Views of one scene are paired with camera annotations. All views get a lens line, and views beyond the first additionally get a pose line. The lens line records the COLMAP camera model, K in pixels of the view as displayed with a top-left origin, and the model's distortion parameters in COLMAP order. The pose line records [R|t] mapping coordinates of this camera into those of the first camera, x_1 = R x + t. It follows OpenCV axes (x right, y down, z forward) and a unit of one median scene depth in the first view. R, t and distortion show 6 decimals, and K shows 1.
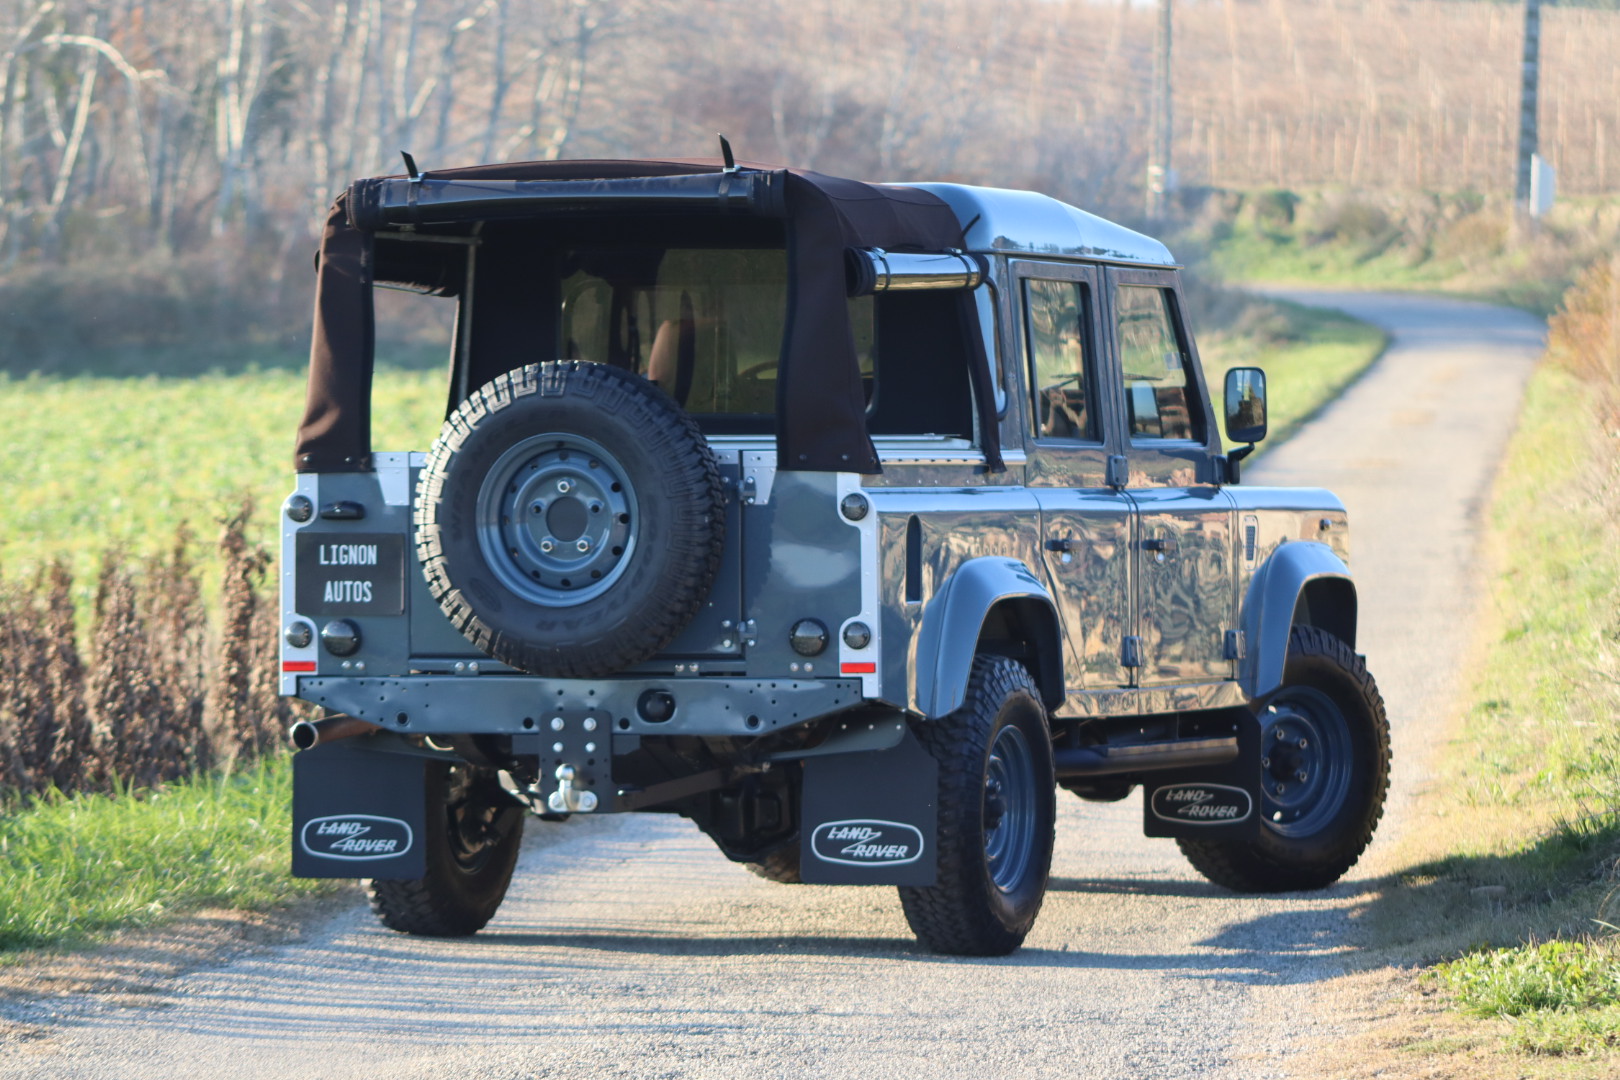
lens RADIAL K [[9364.1, 0, 810.0], [0, 9364.1, 540.0], [0, 0, 1]] dist [0.166060, 11.799834]
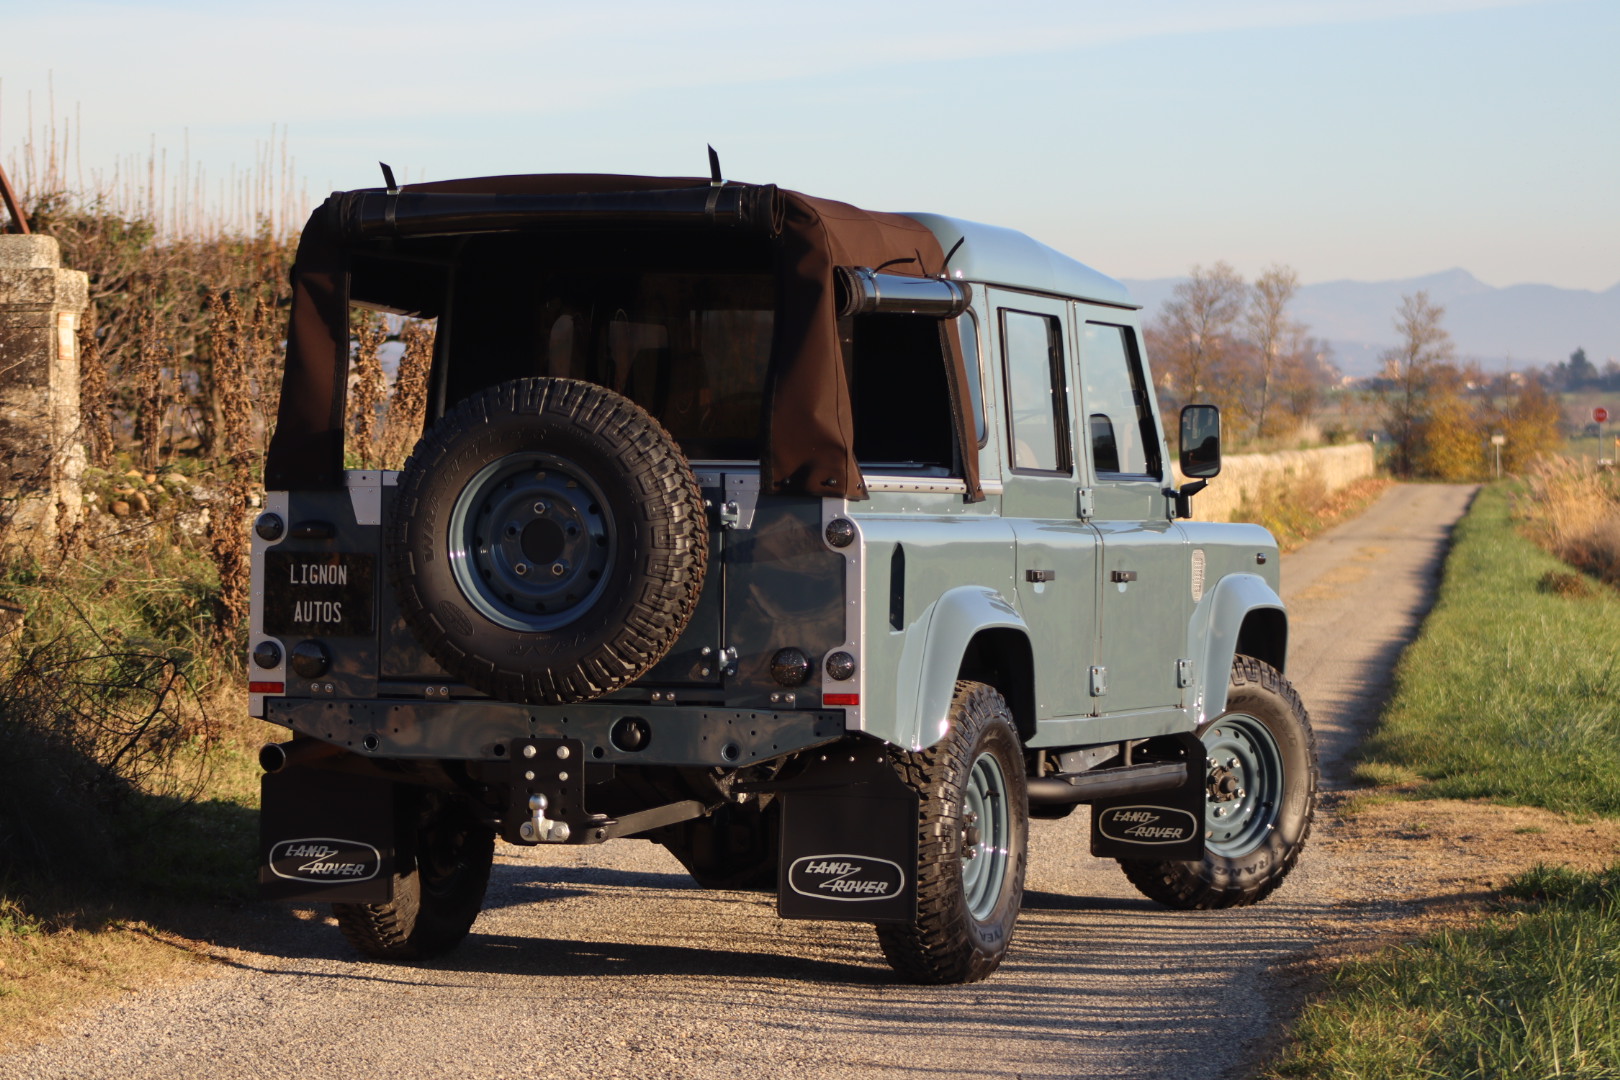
lens RADIAL K [[5745.9, 0, 810.0], [0, 5745.9, 540.0], [0, 0, 1]] dist [-0.057505, -0.957239]
pose [[0.999655, 0.014870, 0.021674, -0.011026], [-0.014772, 0.999880, -0.004670, 0.000024], [-0.021741, 0.004348, 0.999754, 0.399564]]
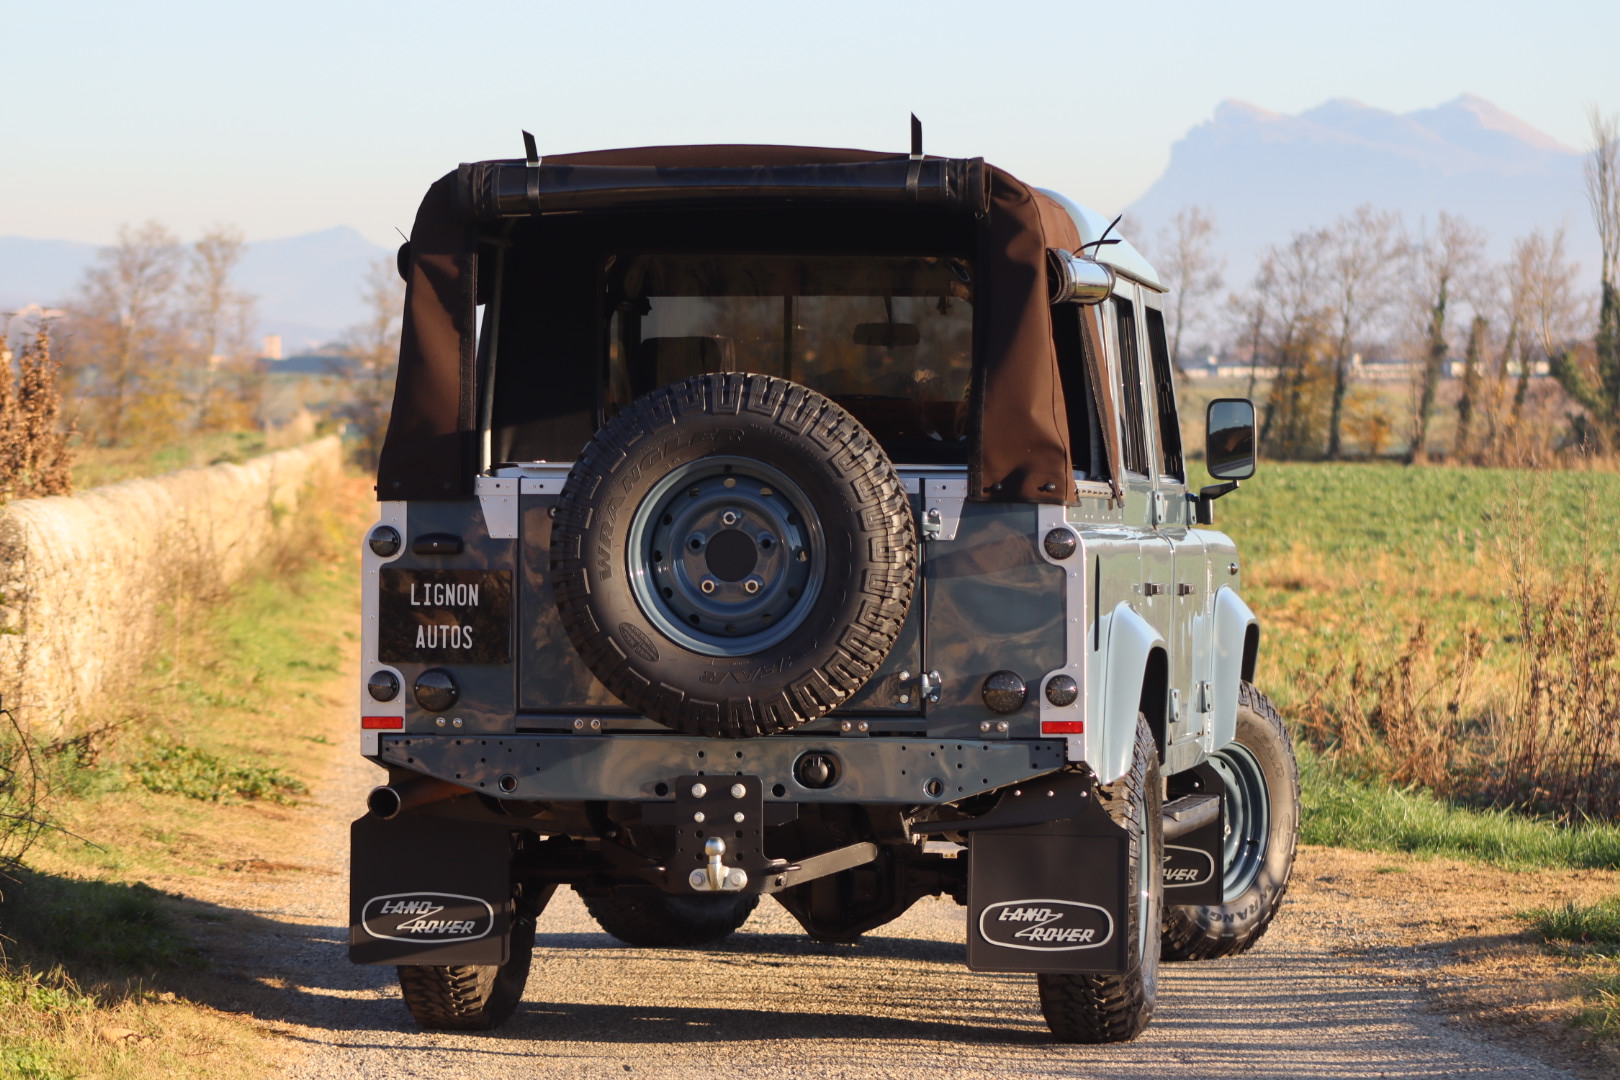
lens RADIAL K [[6851.1, 0, 810.0], [0, 6851.1, 540.0], [0, 0, 1]] dist [0.029228, 3.632840]
pose [[0.977966, 0.007472, 0.208631, -0.148995], [-0.005928, 0.999950, -0.008026, 0.001406], [-0.208681, 0.006612, 0.977961, 0.372088]]
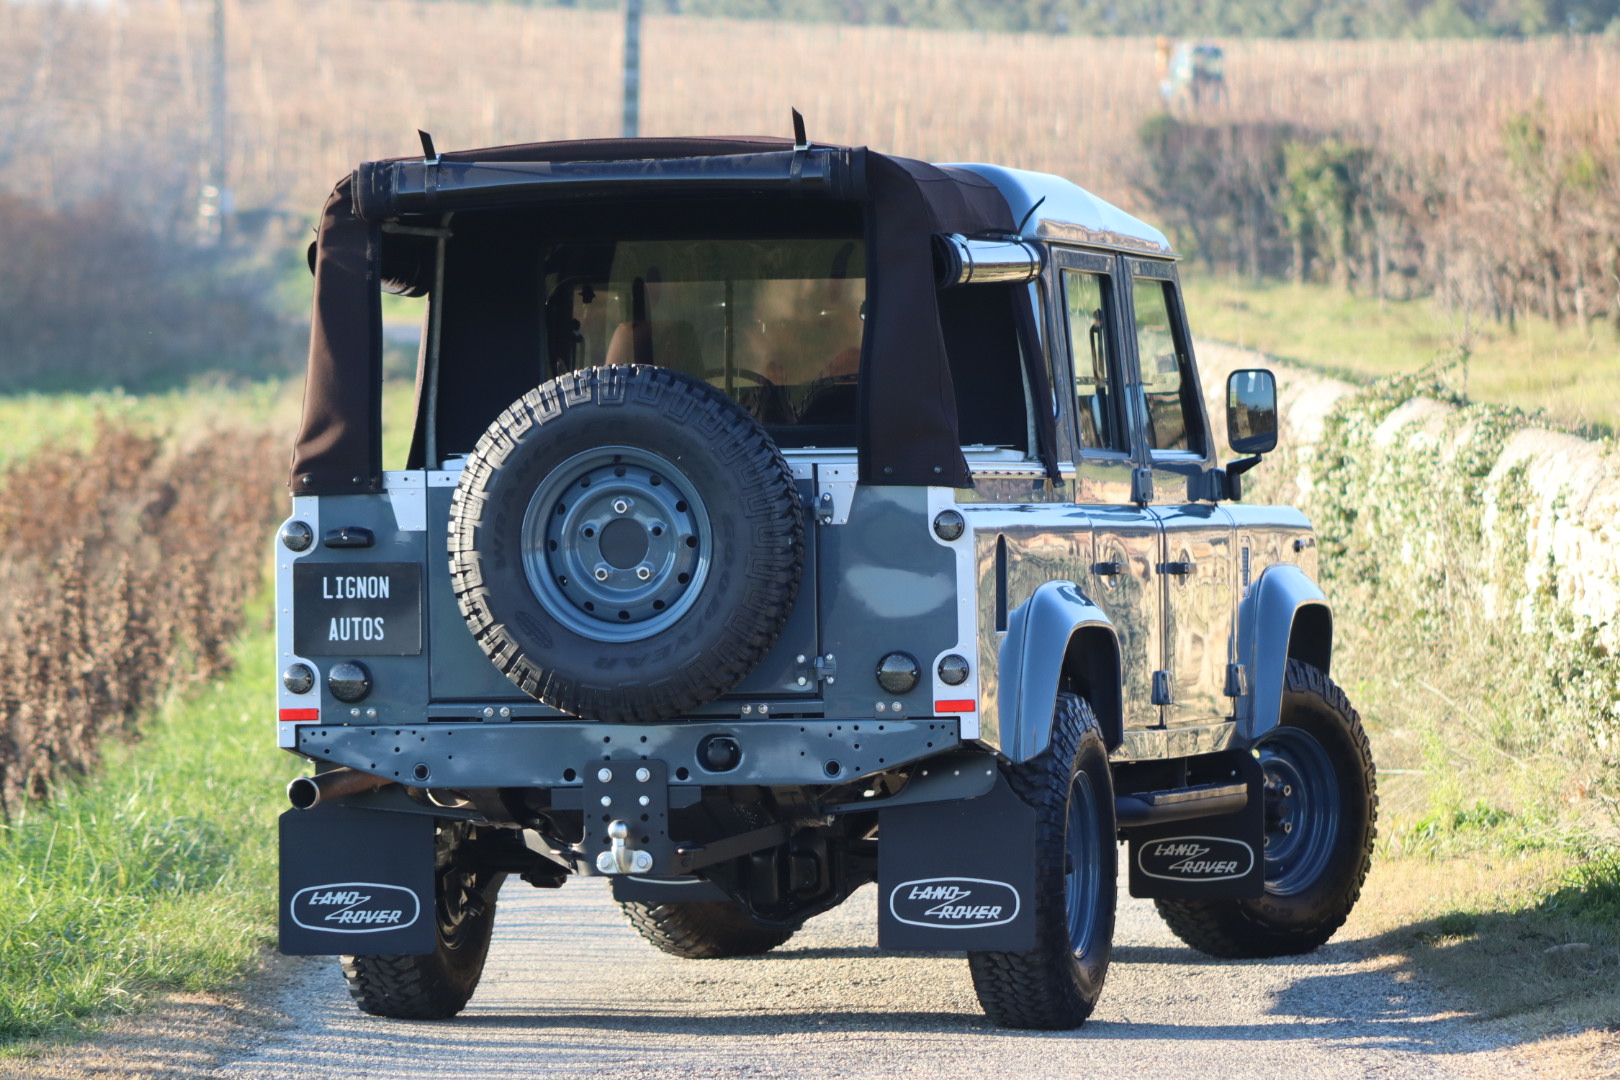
lens RADIAL K [[10404.8, 0, 810.0], [0, 10404.8, 540.0], [0, 0, 1]] dist [0.404284, 2.274875]
pose [[0.993089, -0.012406, 0.116704, -0.121530], [0.013206, 0.999894, -0.006079, 0.003637], [-0.116616, 0.007578, 0.993148, 0.019484]]
